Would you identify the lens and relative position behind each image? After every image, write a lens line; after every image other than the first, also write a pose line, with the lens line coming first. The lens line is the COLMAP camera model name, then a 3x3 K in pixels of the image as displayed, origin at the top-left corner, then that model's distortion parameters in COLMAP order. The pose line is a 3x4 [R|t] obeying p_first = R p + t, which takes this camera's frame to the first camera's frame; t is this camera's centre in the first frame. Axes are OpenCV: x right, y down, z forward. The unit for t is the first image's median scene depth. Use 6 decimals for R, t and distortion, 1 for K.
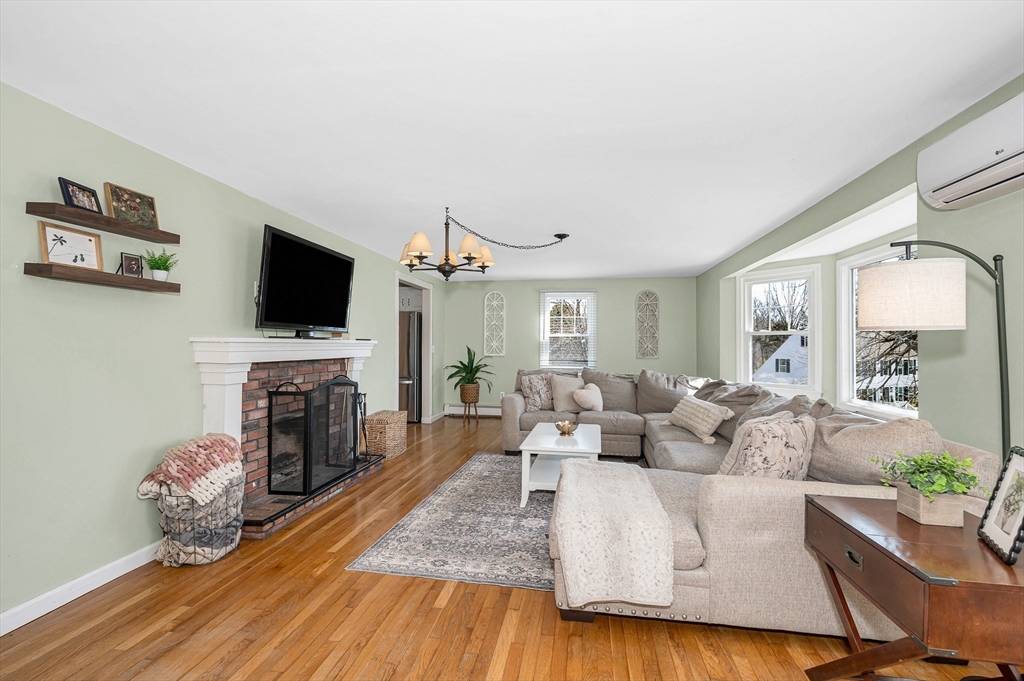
lens RADIAL K [[454.4, 0, 497.1], [0, 454.4, 340.4], [0, 0, 1]] dist [0.000070, 0.000117]
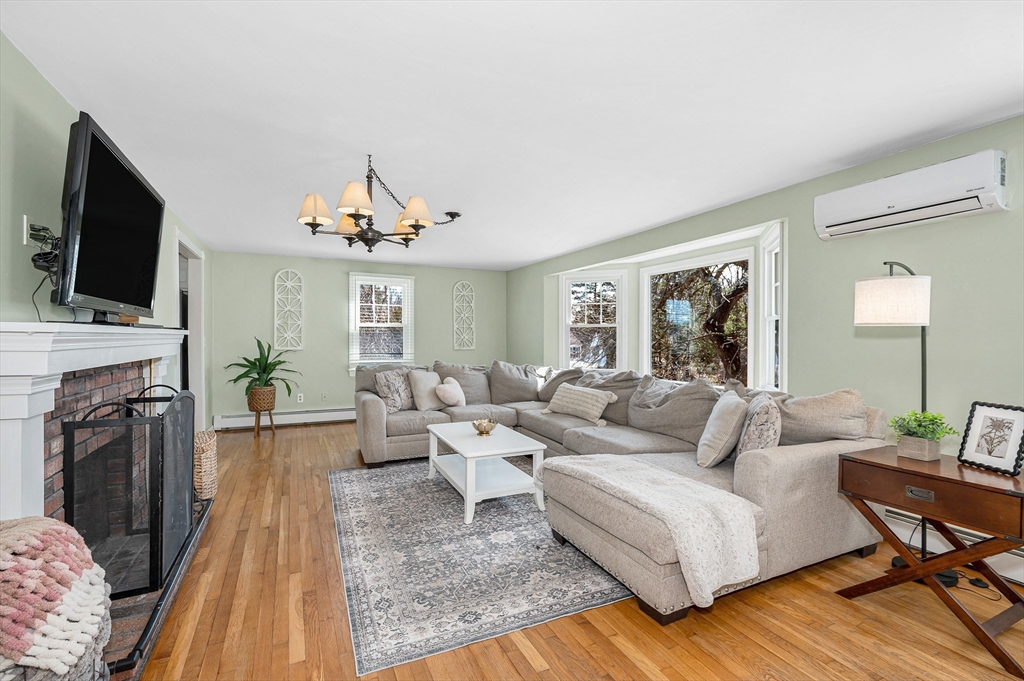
lens RADIAL K [[464.5, 0, 512.0], [0, 464.5, 340.5], [0, 0, 1]] dist [-0.003546, -0.000321]
pose [[0.807837, -0.006485, 0.589371, -0.350471], [-0.005500, 0.999813, 0.018539, 0.000936], [-0.589381, -0.018218, 0.807650, 0.213413]]
